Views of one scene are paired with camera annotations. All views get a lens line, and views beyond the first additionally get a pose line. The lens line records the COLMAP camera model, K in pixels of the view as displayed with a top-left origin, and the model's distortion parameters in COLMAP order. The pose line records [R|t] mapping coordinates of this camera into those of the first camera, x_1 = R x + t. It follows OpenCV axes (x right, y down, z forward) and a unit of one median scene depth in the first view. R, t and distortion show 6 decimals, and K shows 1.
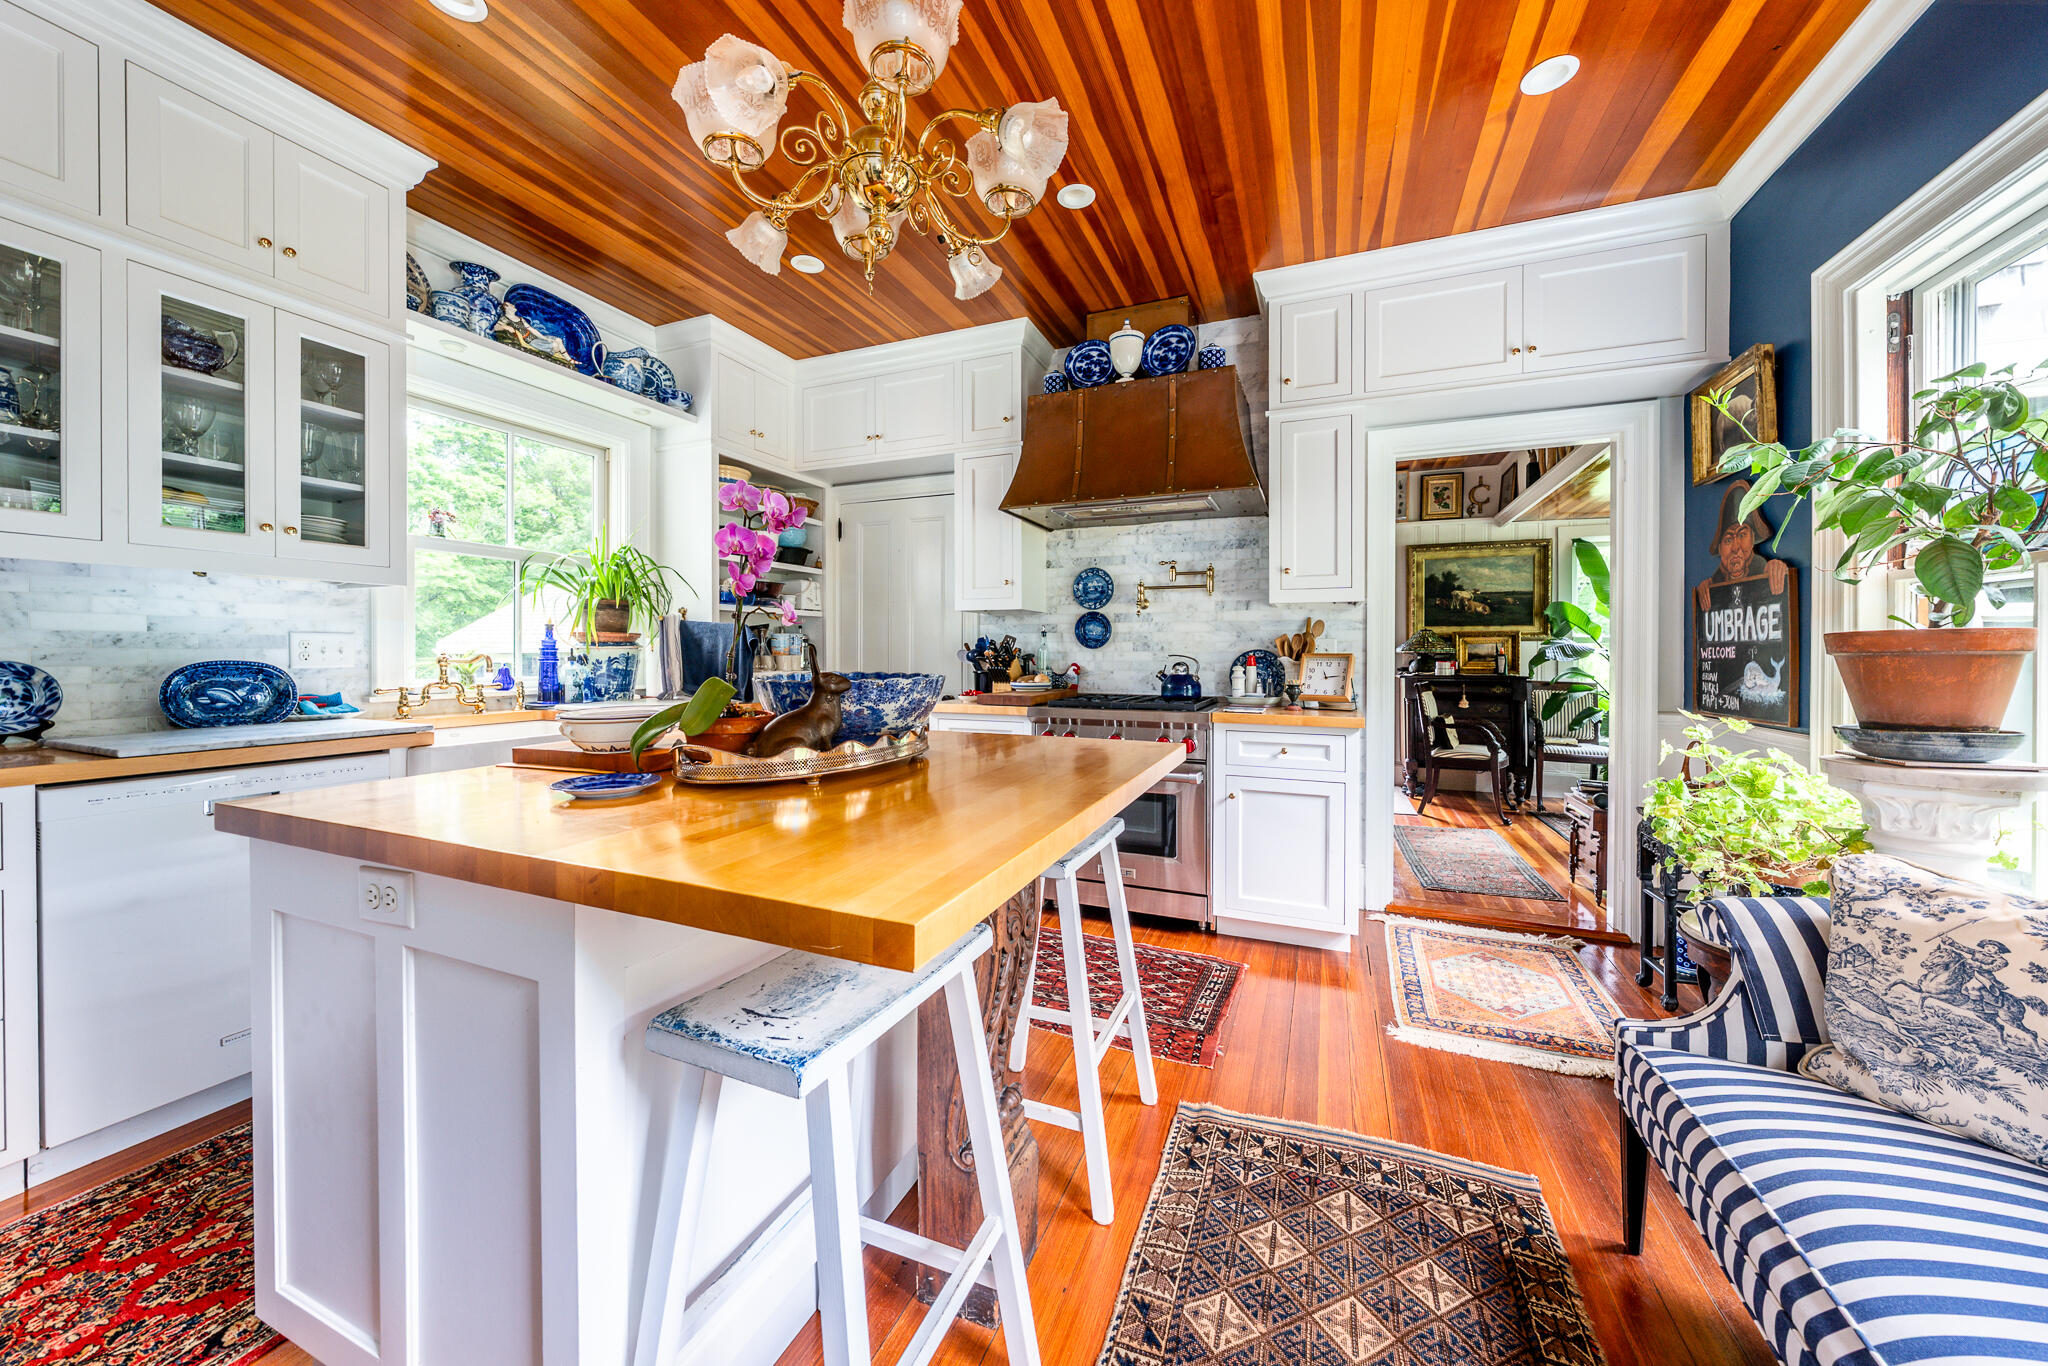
lens RADIAL K [[703.4, 0, 1044.6], [0, 703.4, 659.7], [0, 0, 1]] dist [-0.008496, 0.000905]
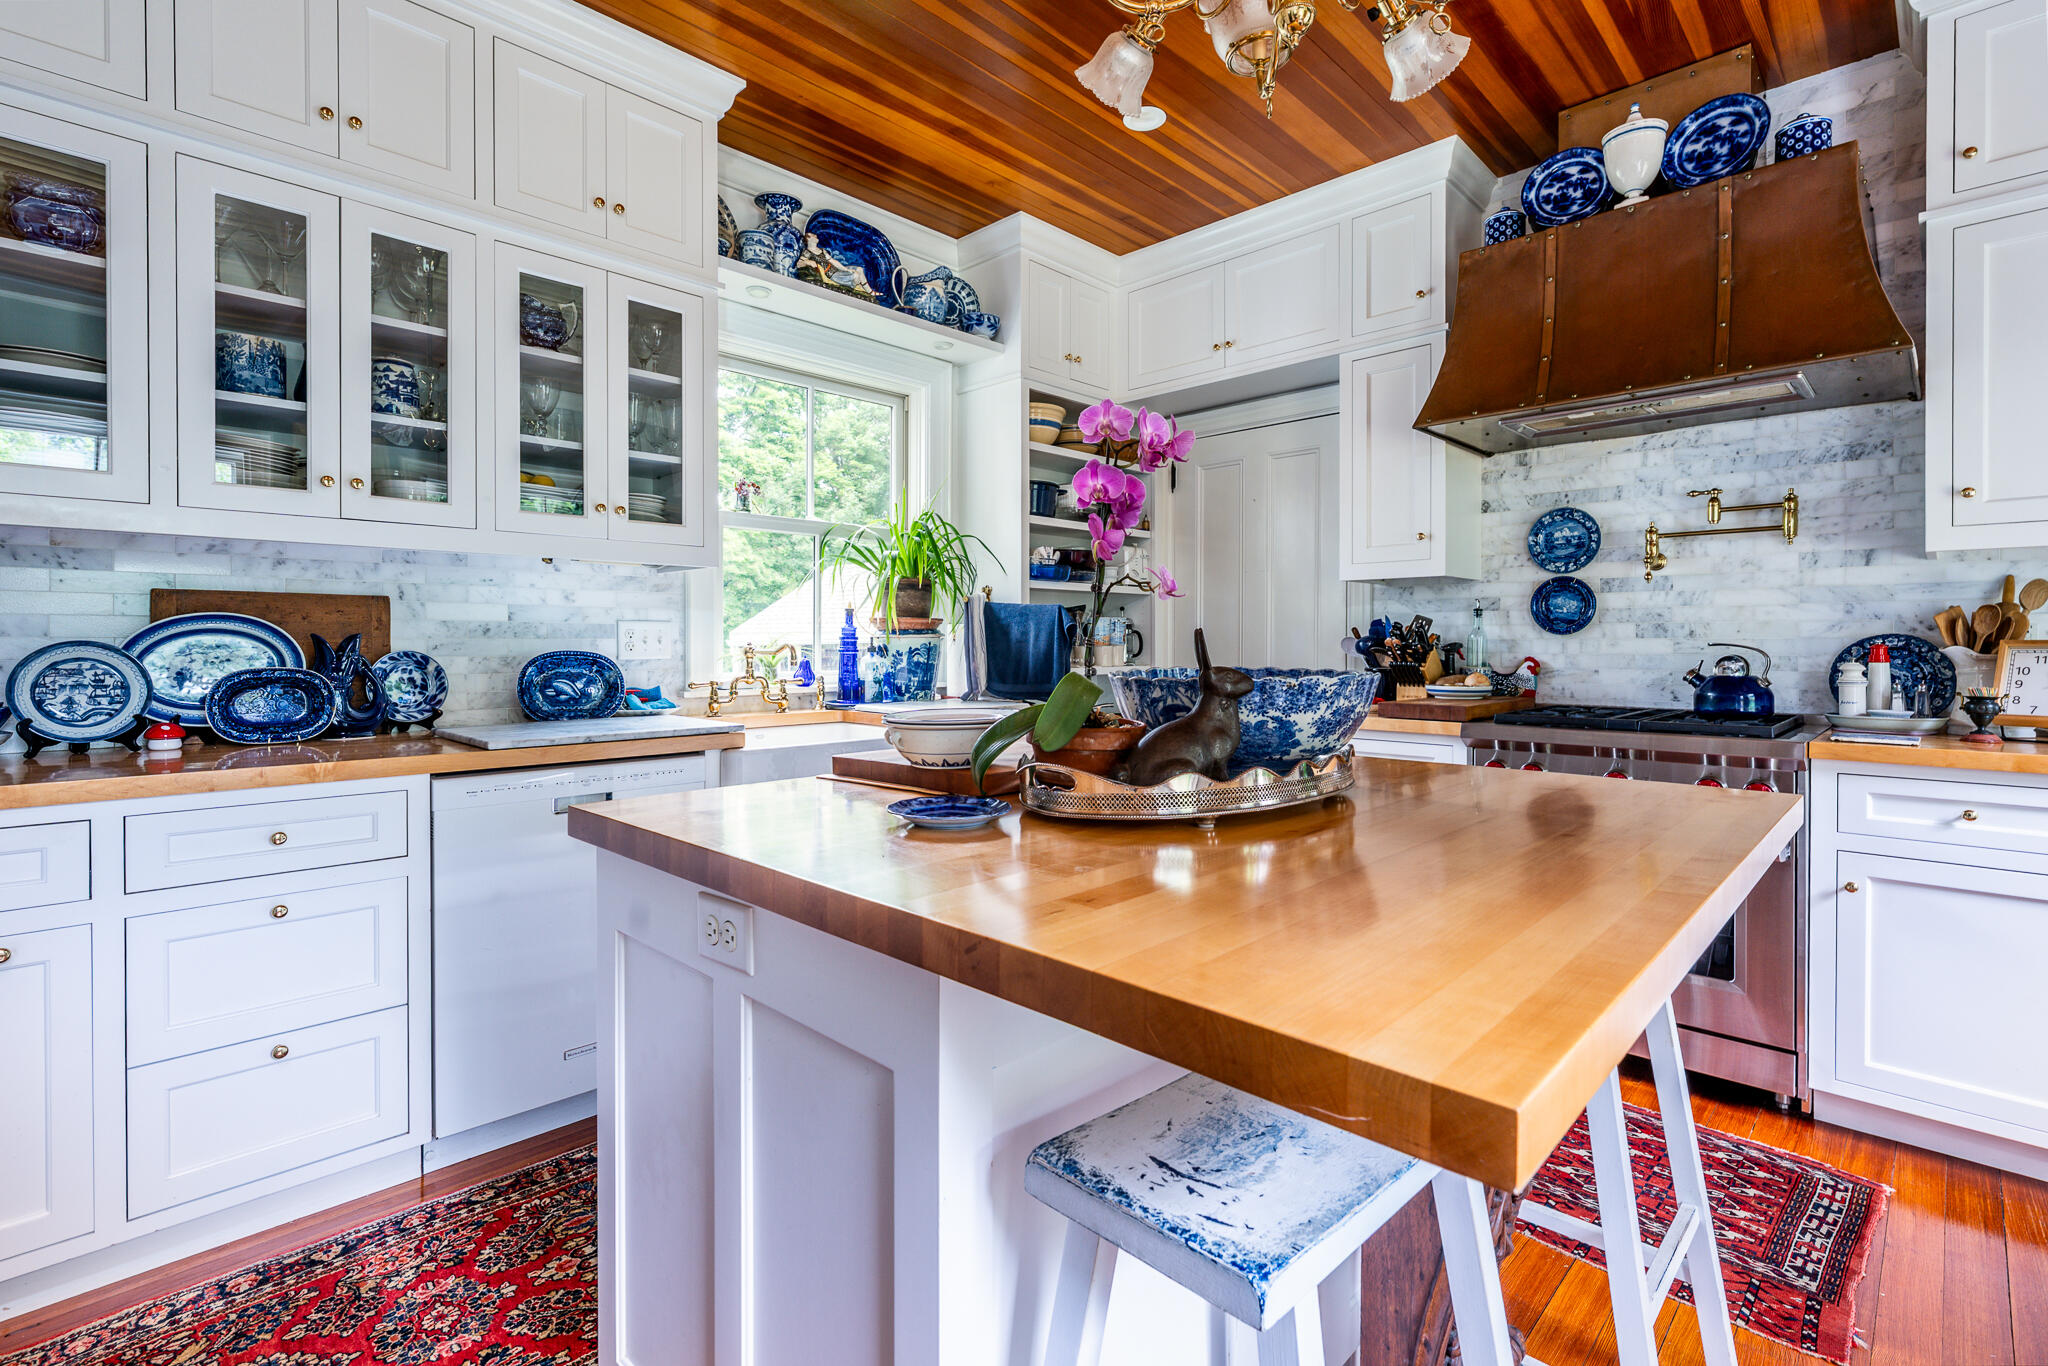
lens RADIAL K [[948.7, 0, 1050.5], [0, 948.7, 651.8], [0, 0, 1]] dist [-0.003080, -0.000702]
pose [[0.926680, 0.000440, -0.375852, -0.057681], [-0.001033, 0.999999, -0.001377, 0.002485], [0.375850, 0.001665, 0.926679, 0.035672]]
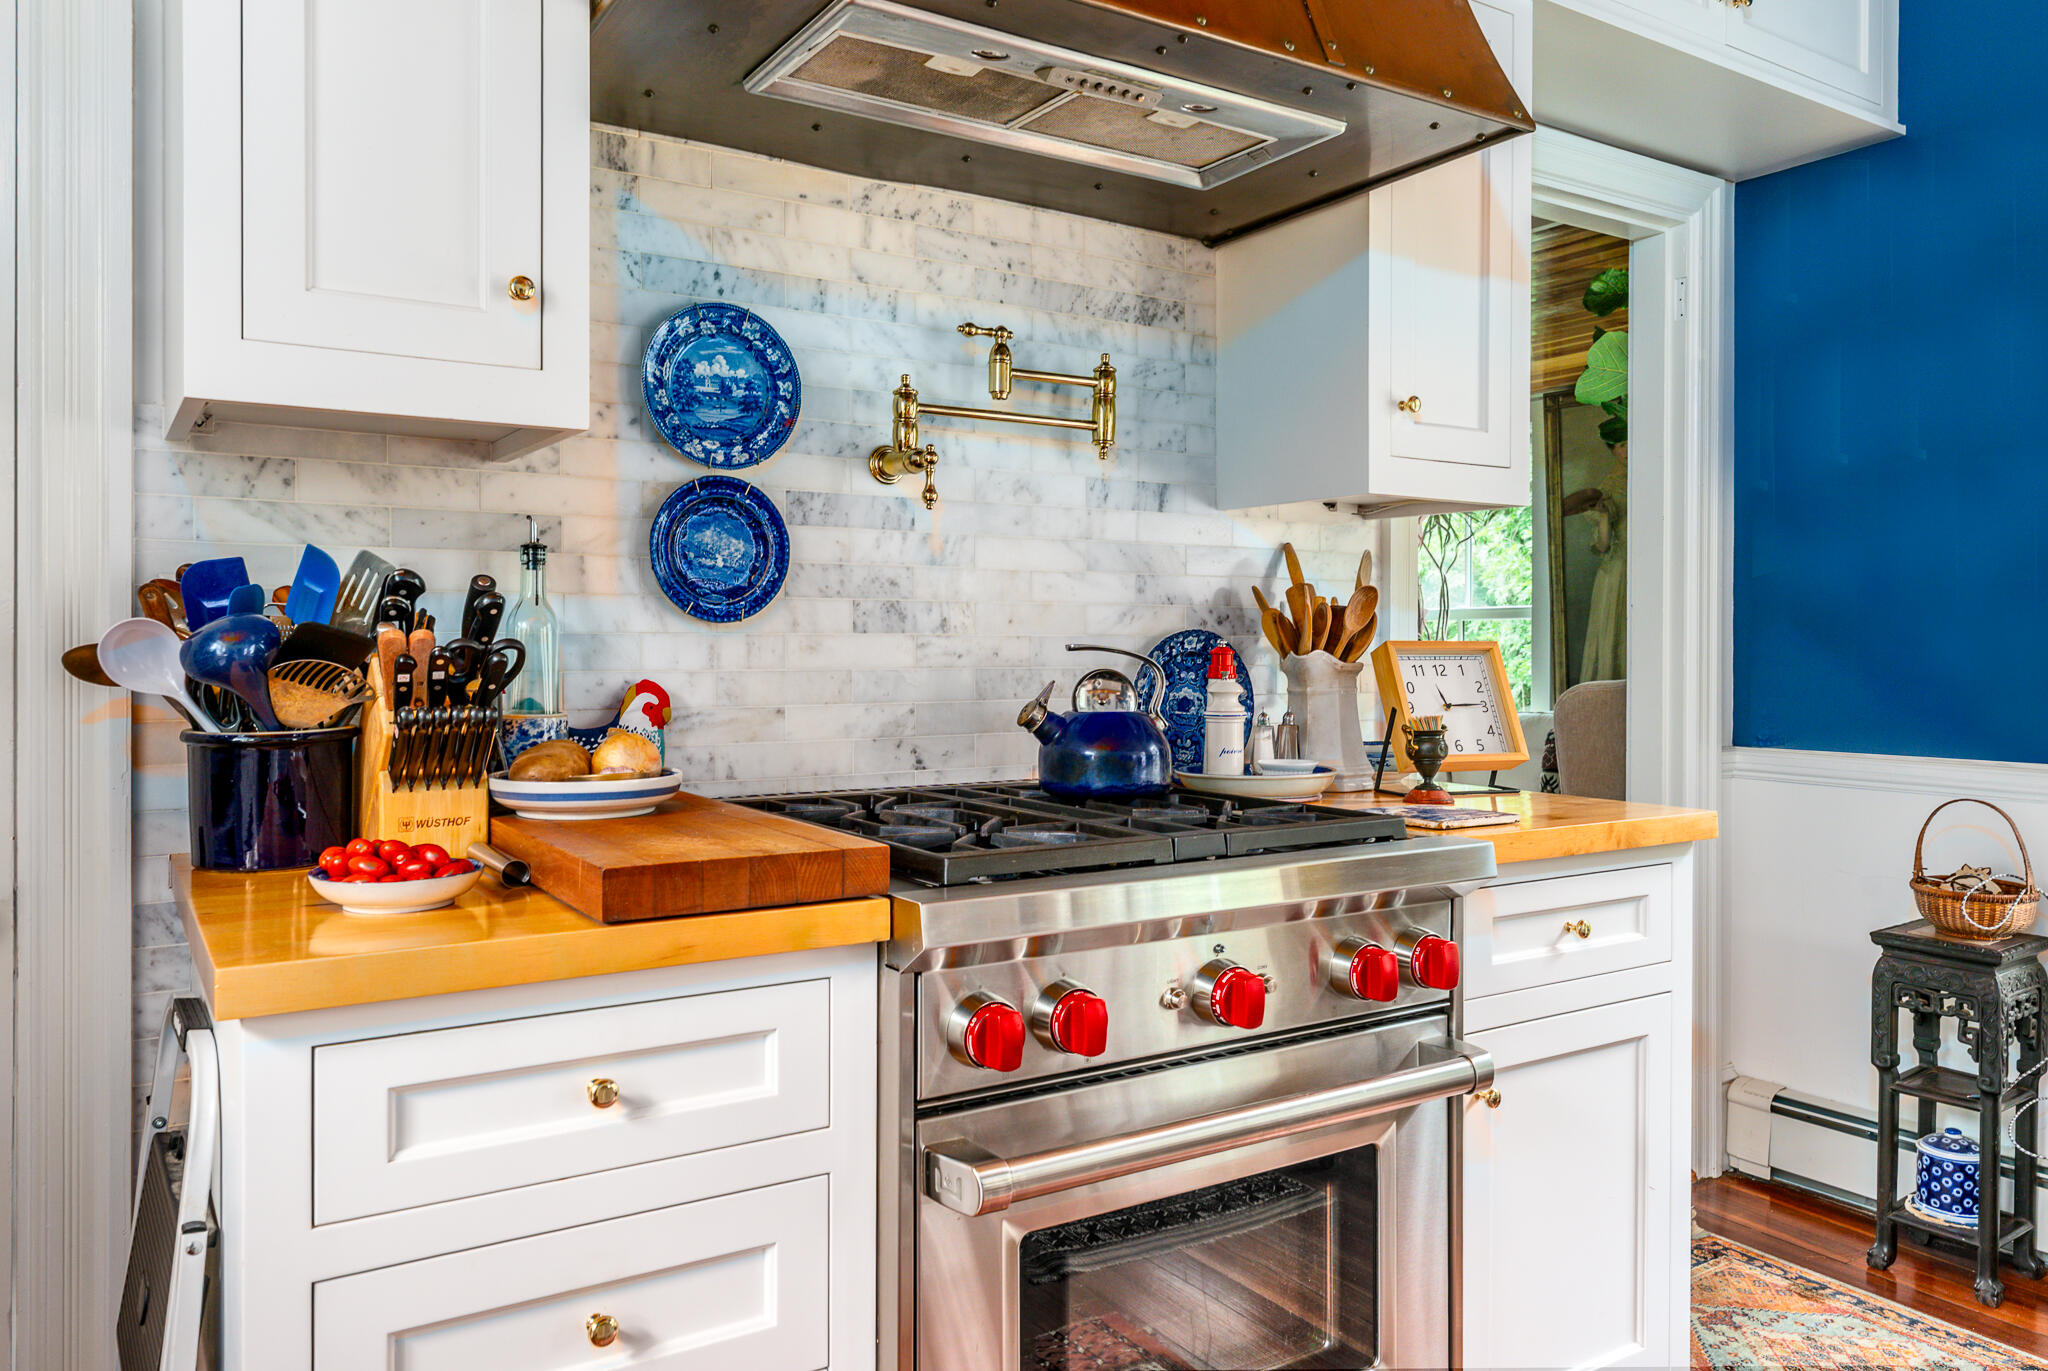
lens RADIAL K [[1451.9, 0, 995.9], [0, 1451.9, 654.5], [0, 0, 1]] dist [0.006752, 0.001265]
pose [[0.594263, -0.007392, 0.804237, -0.433313], [0.007440, 0.999966, 0.003694, -0.007701], [-0.804236, 0.003788, 0.594298, 0.890571]]
